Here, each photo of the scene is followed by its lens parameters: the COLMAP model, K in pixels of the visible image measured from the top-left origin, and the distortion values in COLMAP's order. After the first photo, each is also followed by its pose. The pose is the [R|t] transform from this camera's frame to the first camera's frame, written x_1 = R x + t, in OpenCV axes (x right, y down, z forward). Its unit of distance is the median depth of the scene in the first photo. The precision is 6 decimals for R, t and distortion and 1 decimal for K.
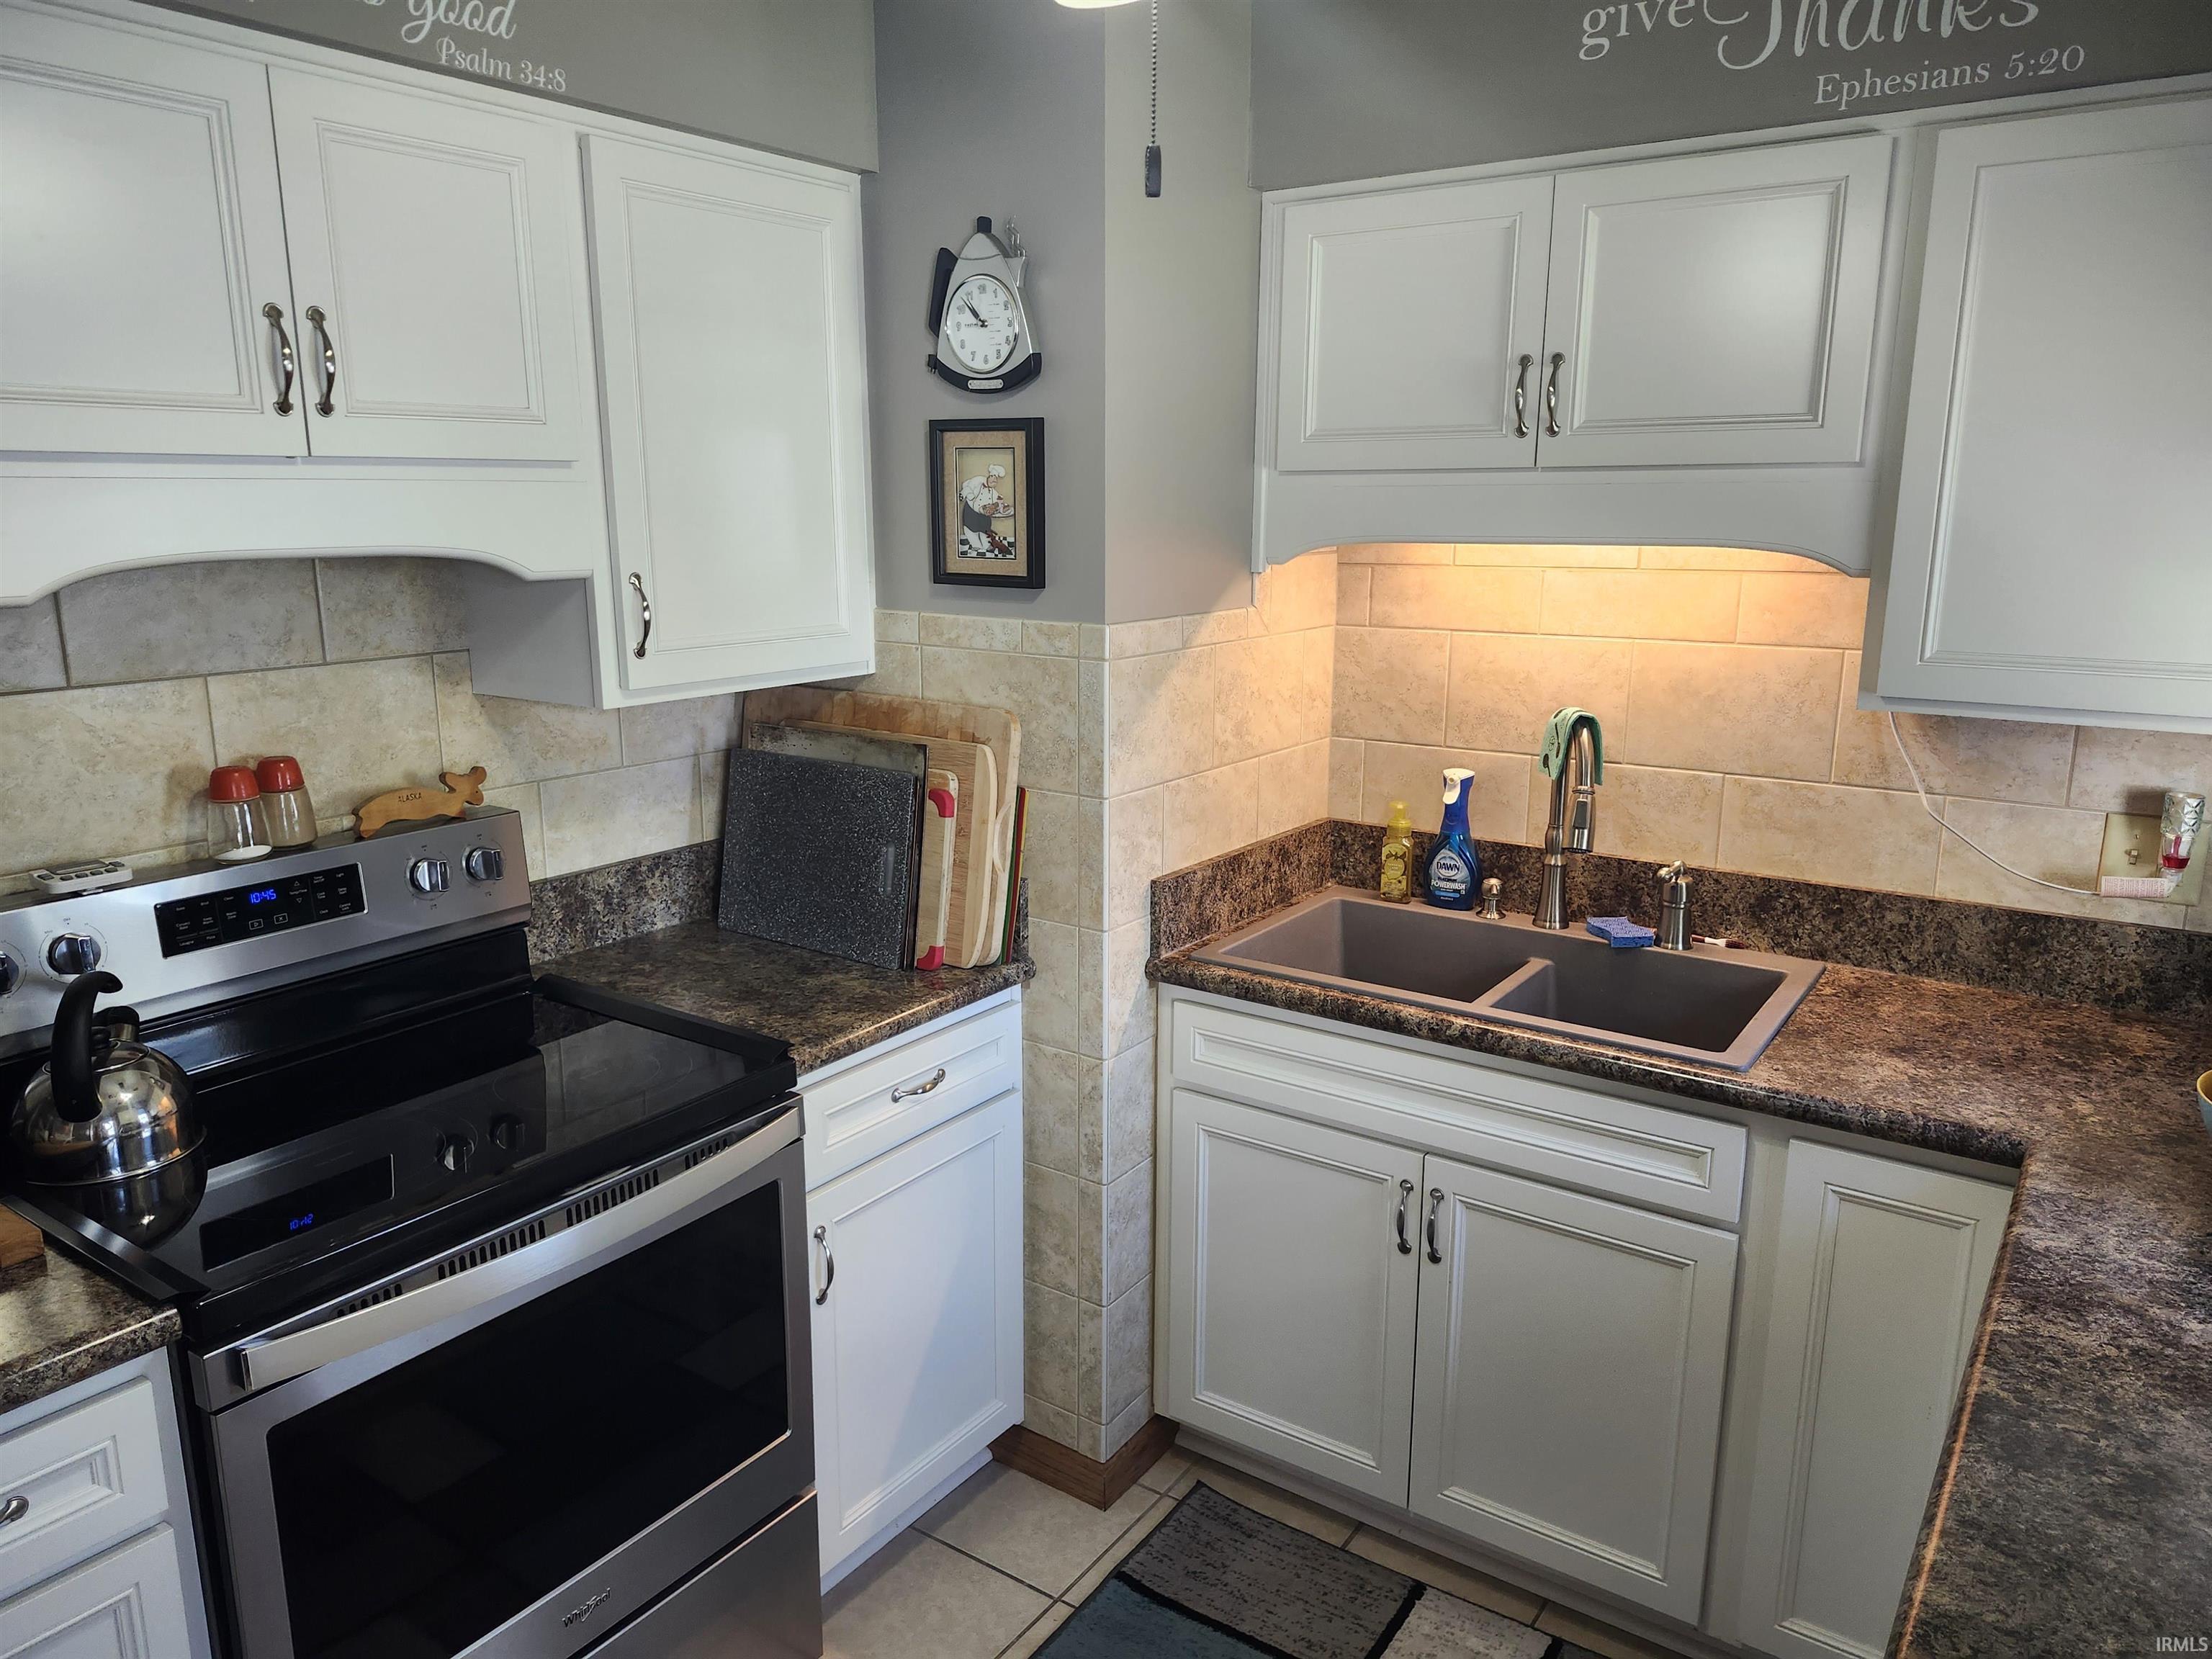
lens RADIAL K [[1567.6, 0, 1050.9], [0, 1567.6, 850.7], [0, 0, 1]] dist [0.070720, -0.091500]
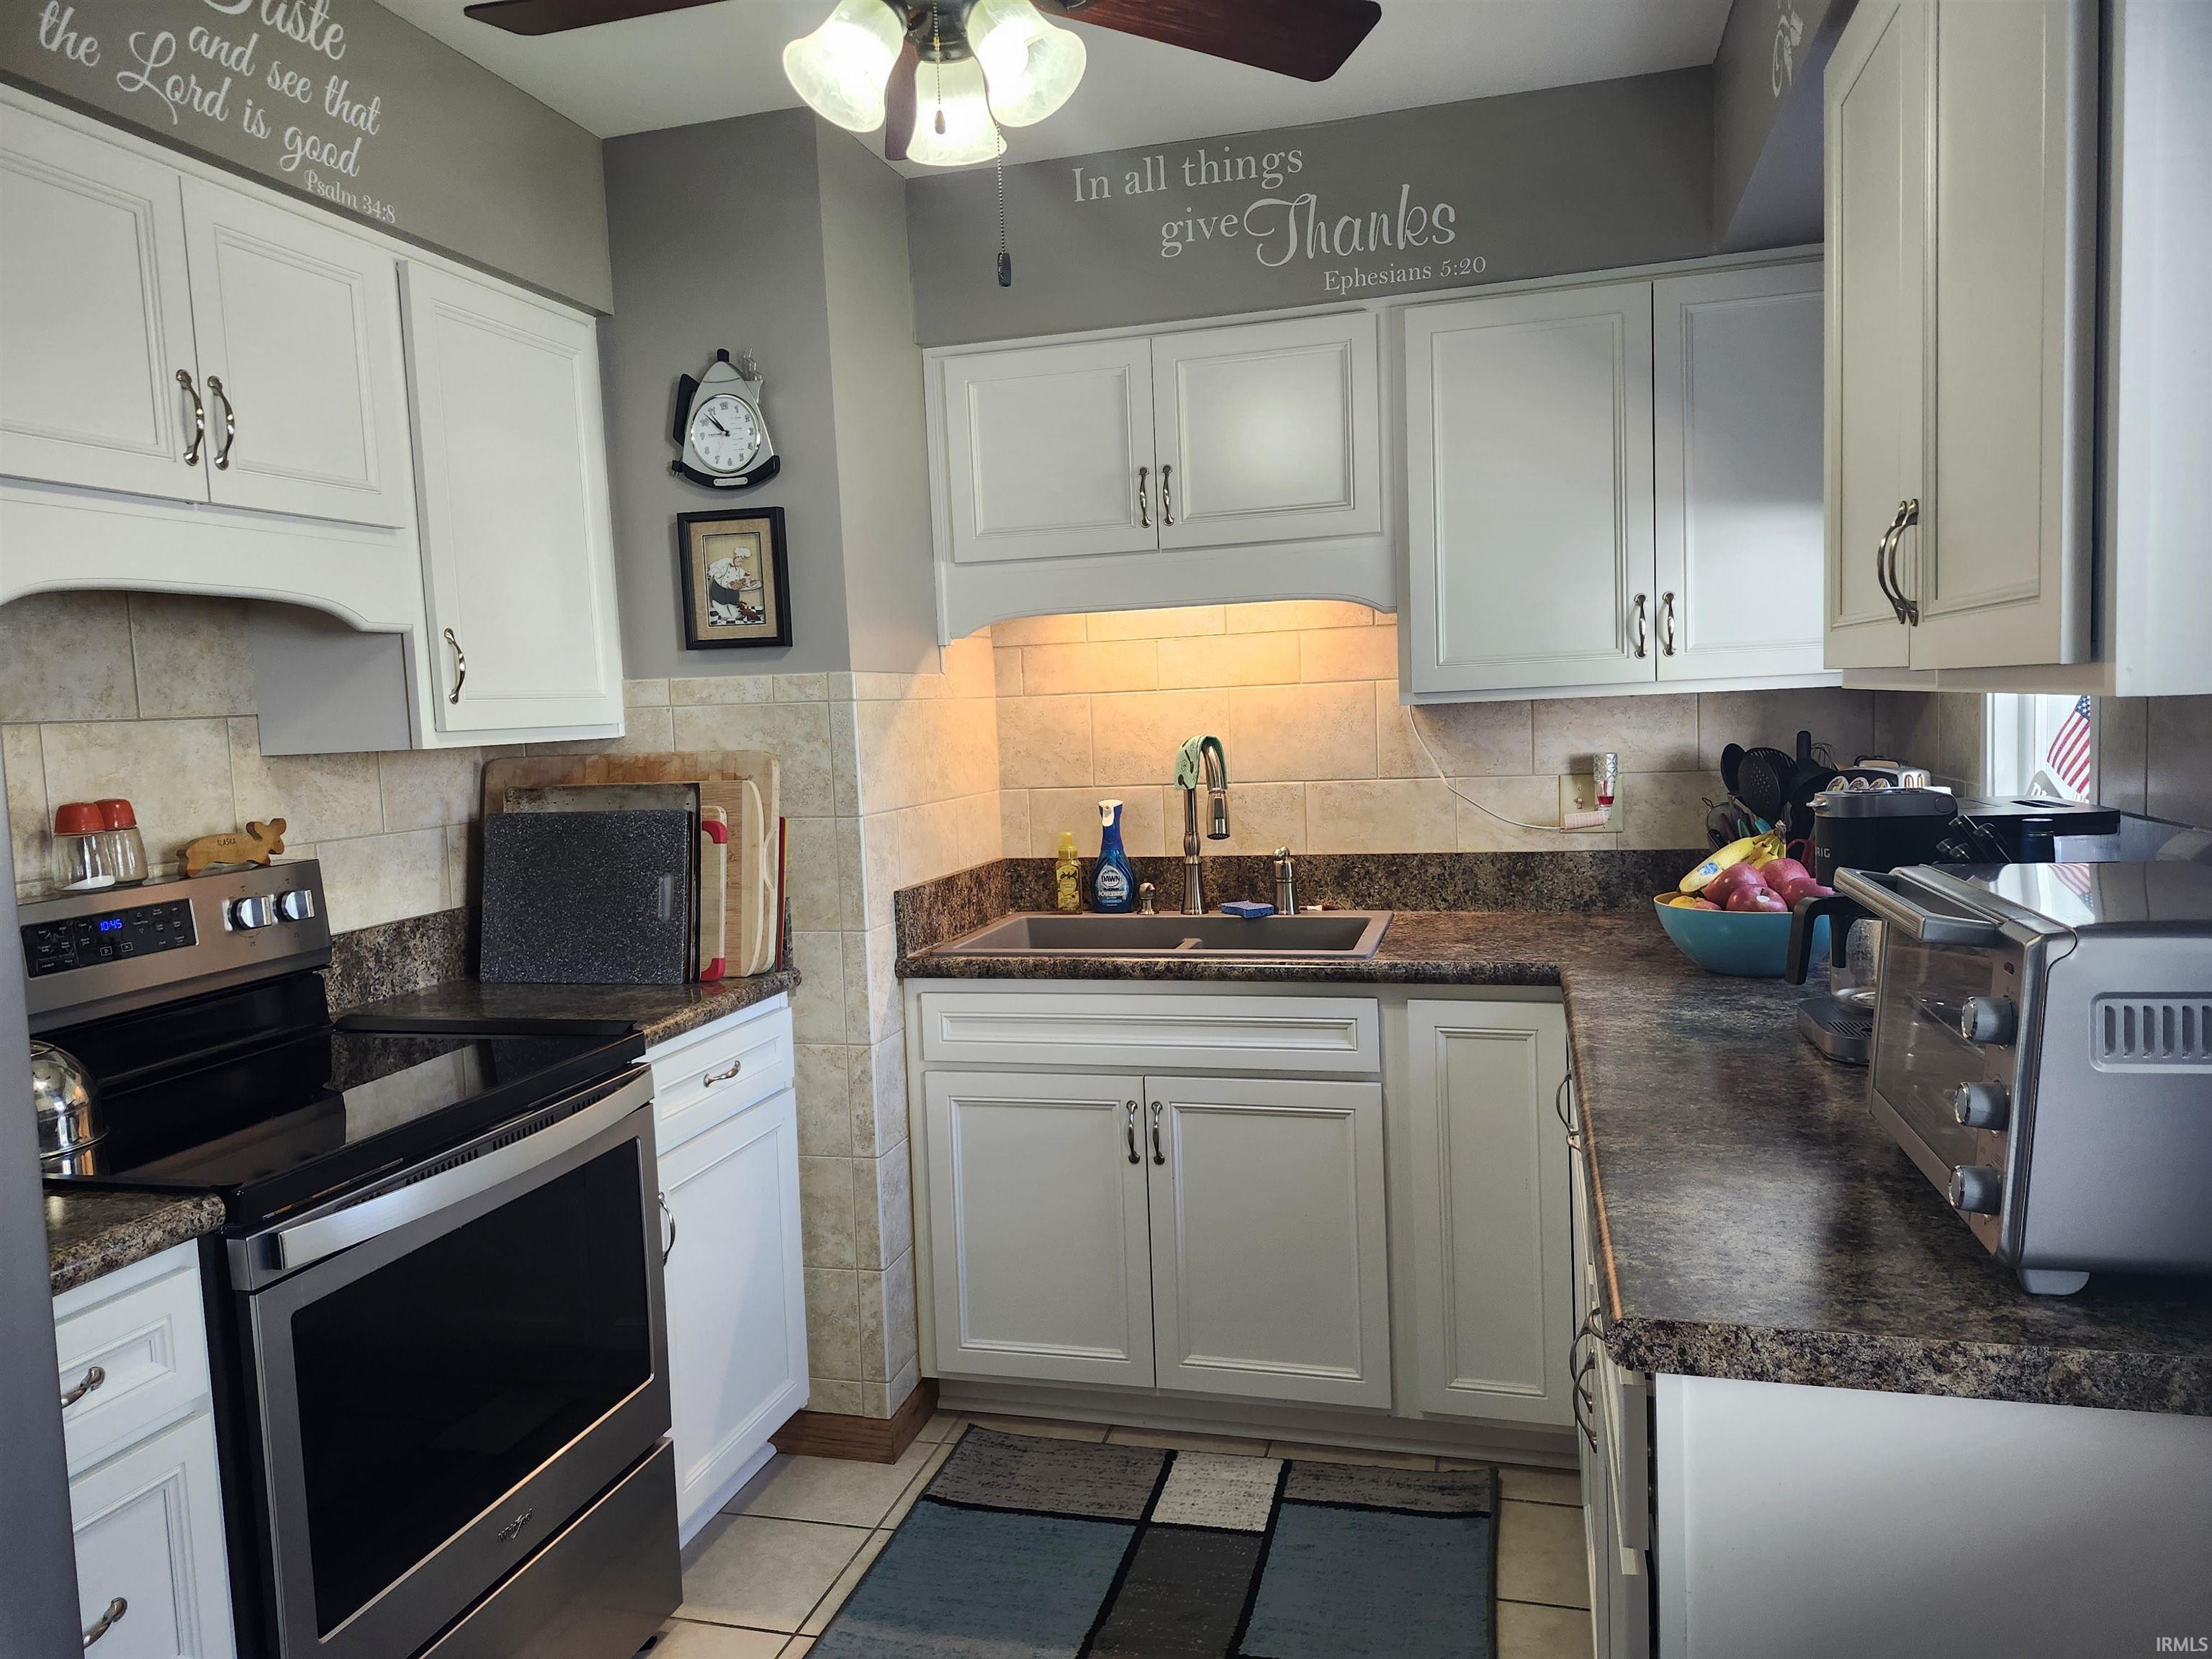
lens RADIAL K [[1567.6, 0, 1100.9], [0, 1567.6, 836.8], [0, 0, 1]] dist [0.070720, -0.091500]
pose [[0.938325, -0.066672, 0.339265, -0.204213], [0.113742, 0.986140, -0.120790, 0.151030], [-0.326509, 0.151929, 0.932904, -0.179968]]
